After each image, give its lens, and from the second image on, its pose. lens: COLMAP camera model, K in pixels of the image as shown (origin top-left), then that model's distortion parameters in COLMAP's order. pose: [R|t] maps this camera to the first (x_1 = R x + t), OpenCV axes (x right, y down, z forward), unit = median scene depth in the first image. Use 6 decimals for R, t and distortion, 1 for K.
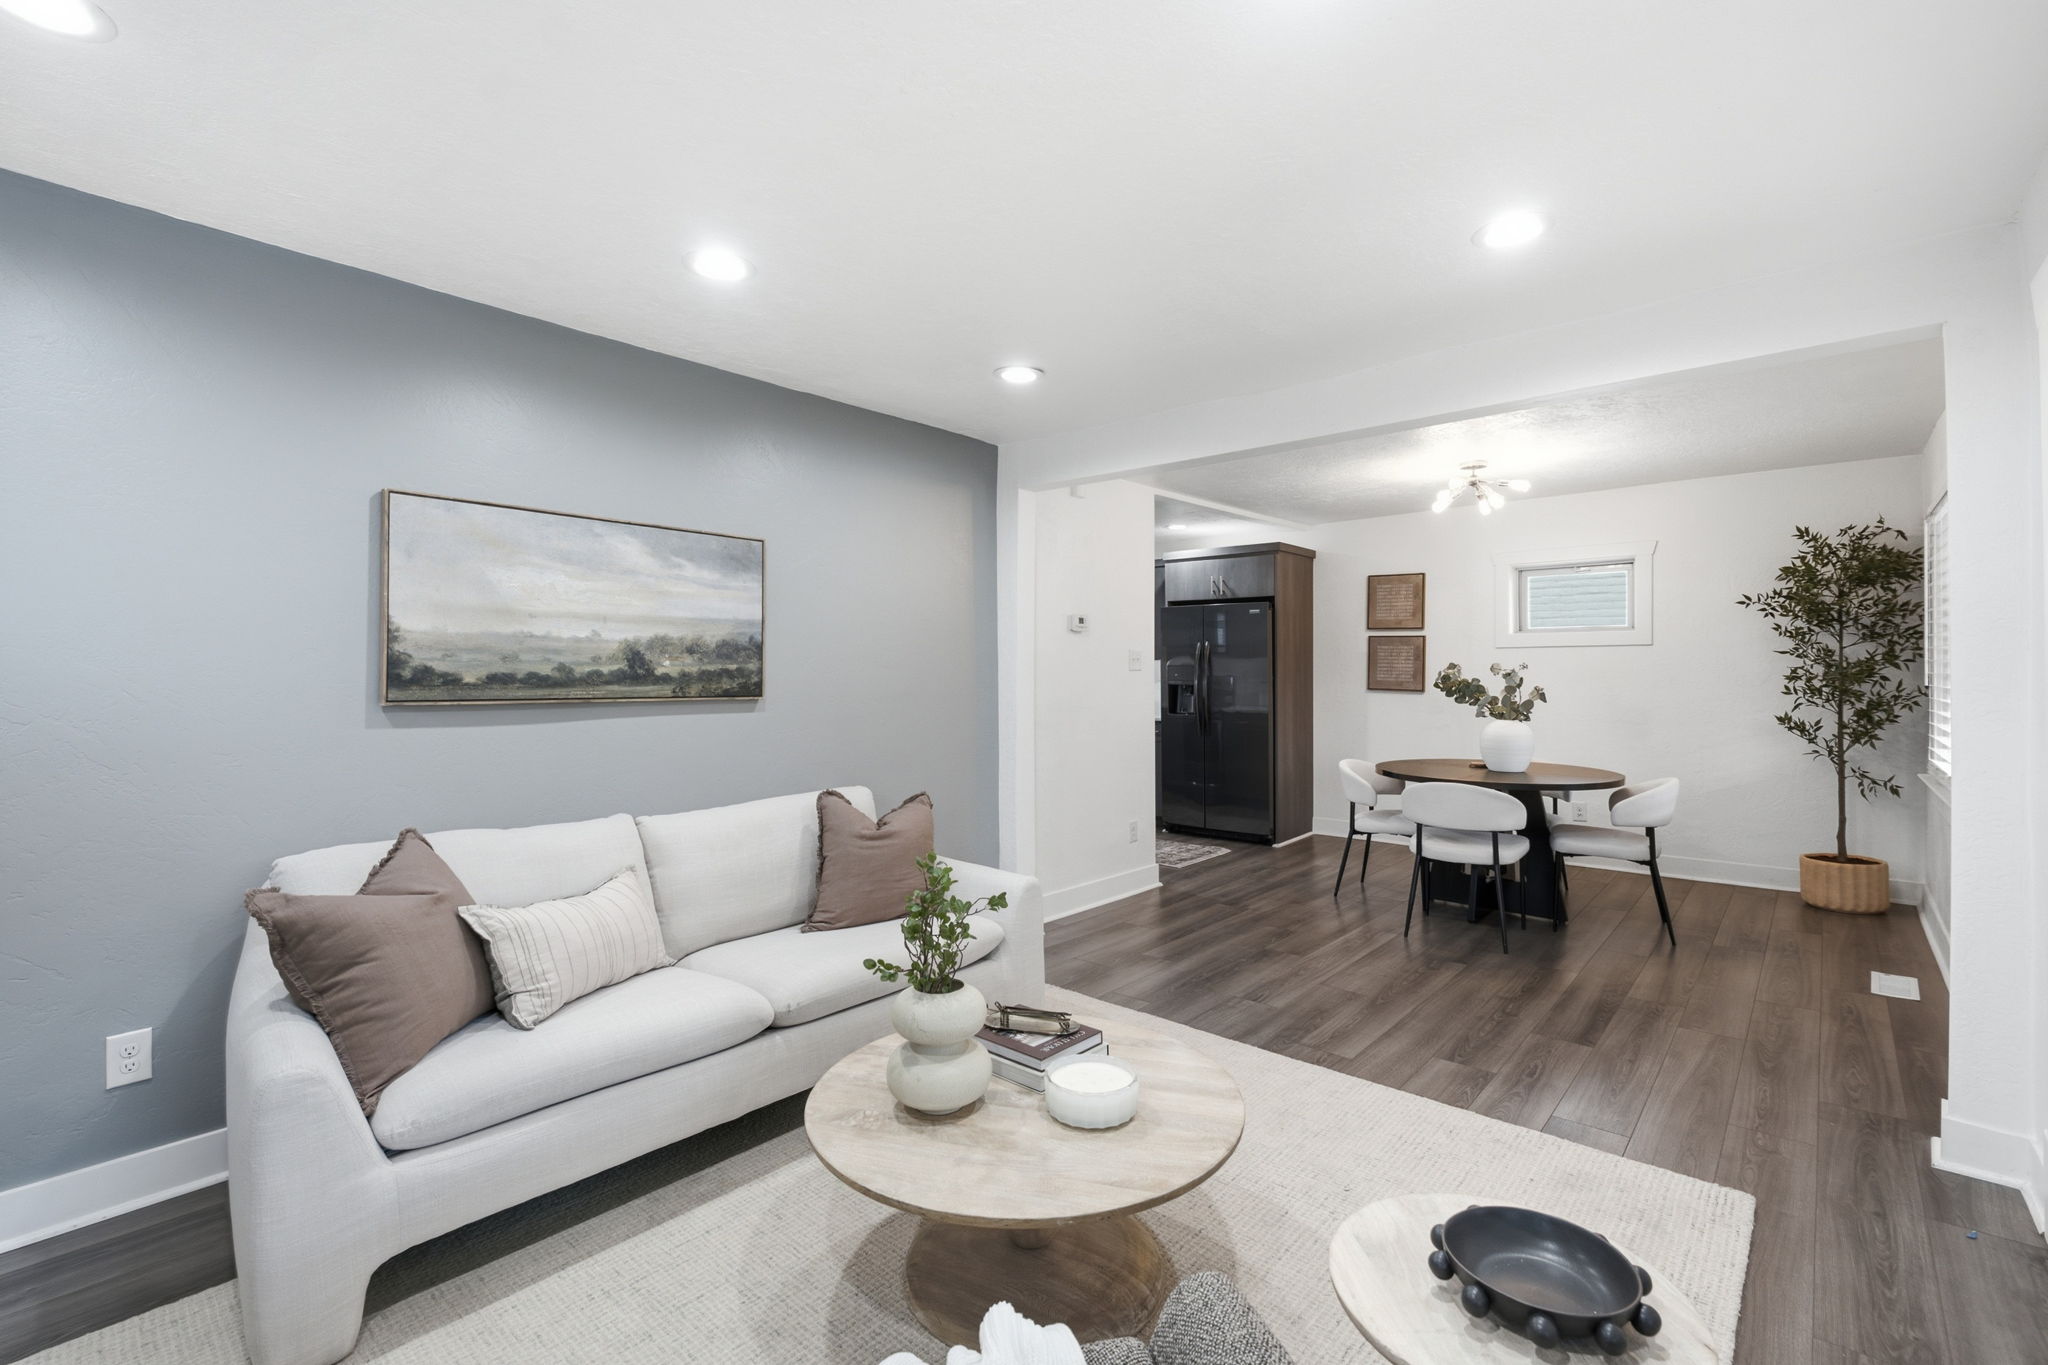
lens RADIAL K [[911.4, 0, 1034.0], [0, 911.4, 670.0], [0, 0, 1]] dist [-0.001147, -0.000147]
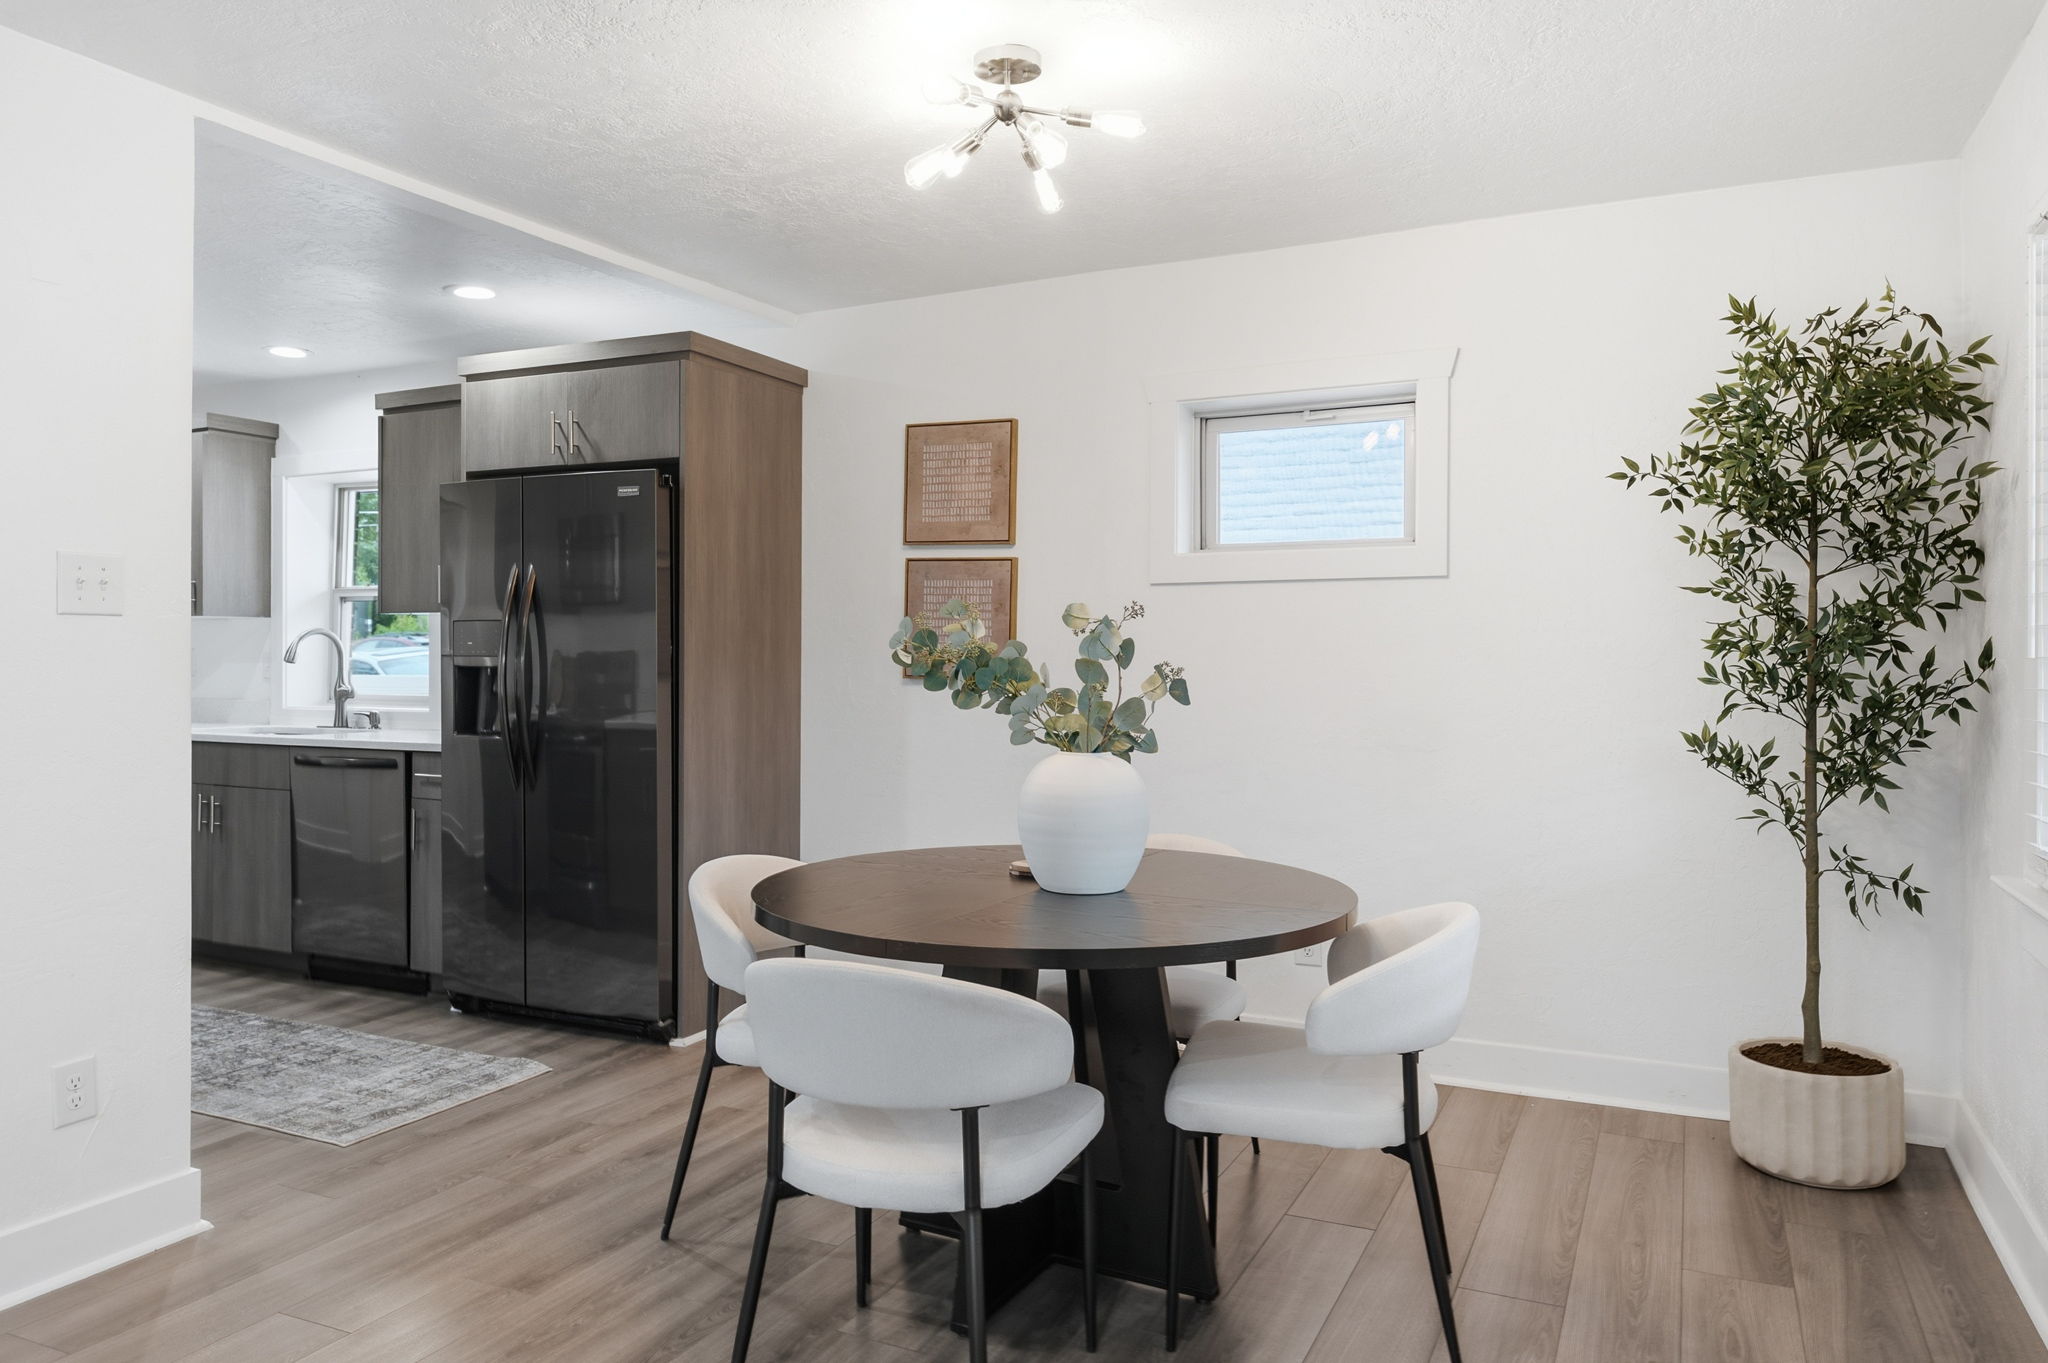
lens RADIAL K [[1371.7, 0, 1028.9], [0, 1371.7, 664.9], [0, 0, 1]] dist [-0.001367, -0.000199]
pose [[0.964394, 0.003880, 0.264441, 0.343496], [-0.005108, 0.999979, 0.003957, 0.016955], [-0.264420, -0.005167, 0.964394, 0.458360]]
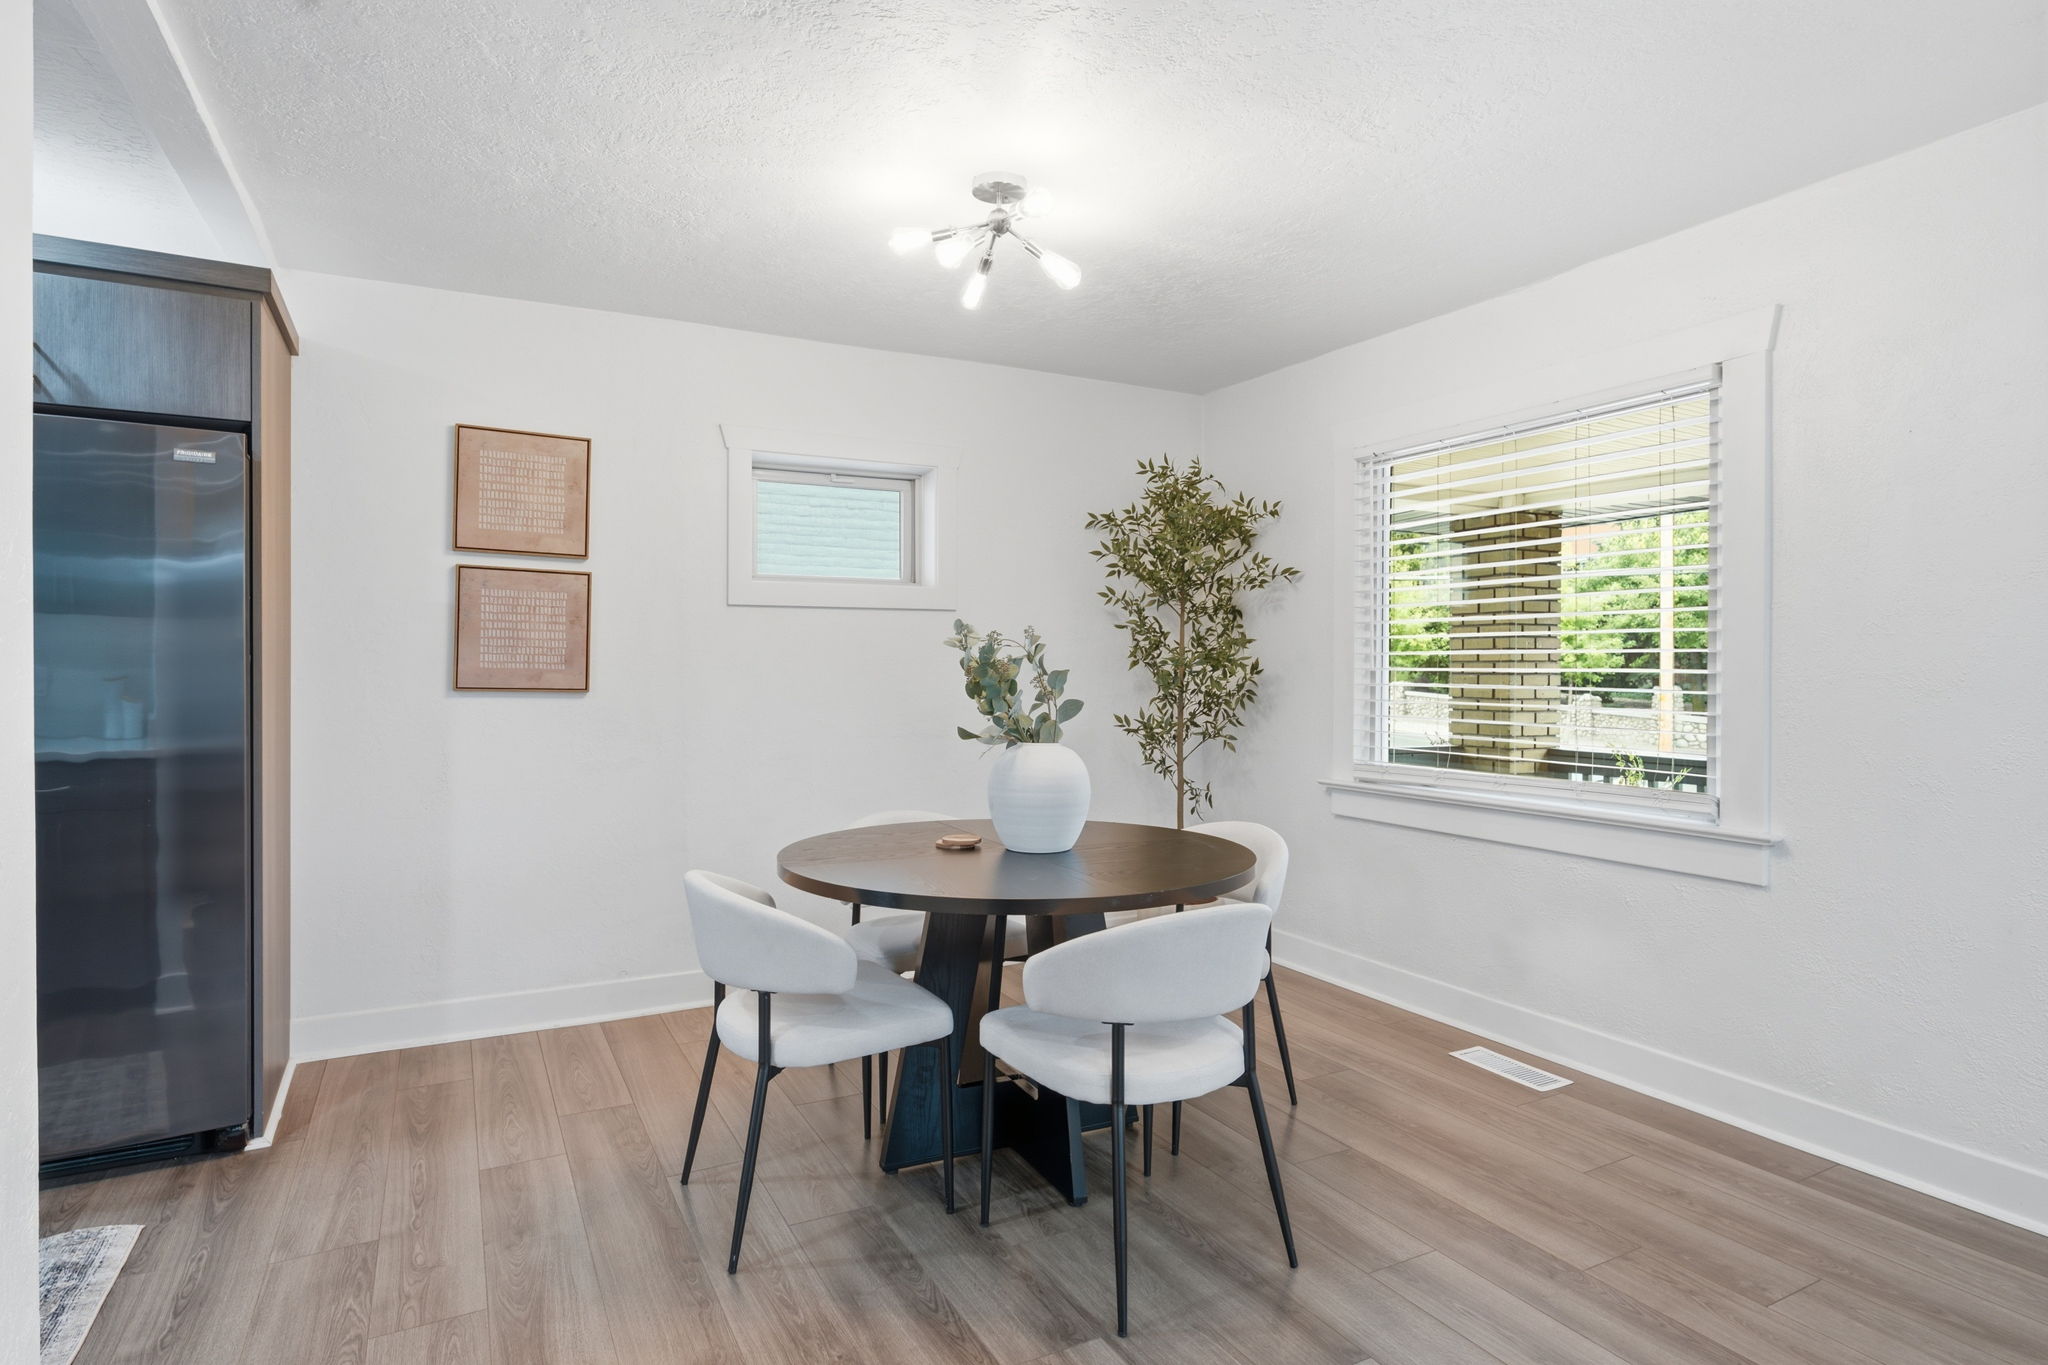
lens RADIAL K [[1108.8, 0, 1028.4], [0, 1108.8, 672.2], [0, 0, 1]] dist [0.003424, 0.000631]
pose [[0.362466, 0.003232, 0.931991, -0.029290], [-0.000181, 0.999994, -0.003398, 0.020633], [-0.931997, 0.001062, 0.362465, 0.781933]]
